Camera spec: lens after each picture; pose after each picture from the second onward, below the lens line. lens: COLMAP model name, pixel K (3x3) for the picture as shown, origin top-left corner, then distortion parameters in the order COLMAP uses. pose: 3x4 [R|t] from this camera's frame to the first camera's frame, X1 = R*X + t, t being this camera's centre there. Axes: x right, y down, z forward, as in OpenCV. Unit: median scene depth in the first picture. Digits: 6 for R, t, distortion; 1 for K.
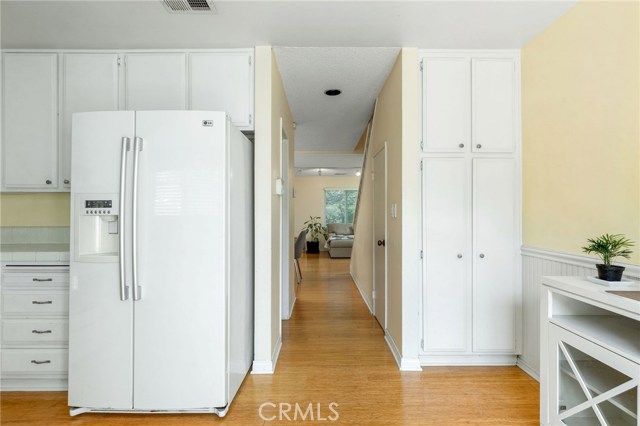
lens RADIAL K [[315.8, 0, 320.0], [0, 315.8, 213.0], [0, 0, 1]] dist [-0.001821, -0.000784]
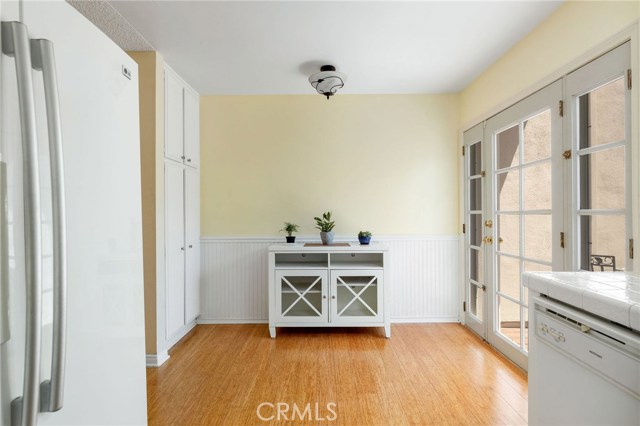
lens RADIAL K [[315.8, 0, 320.0], [0, 315.8, 213.0], [0, 0, 1]] dist [-0.001821, -0.000784]
pose [[0.000202, -0.002936, 0.999996, -0.992610], [0.001754, 0.999994, 0.002936, -0.003525], [-0.999998, 0.001754, 0.000207, 0.610948]]
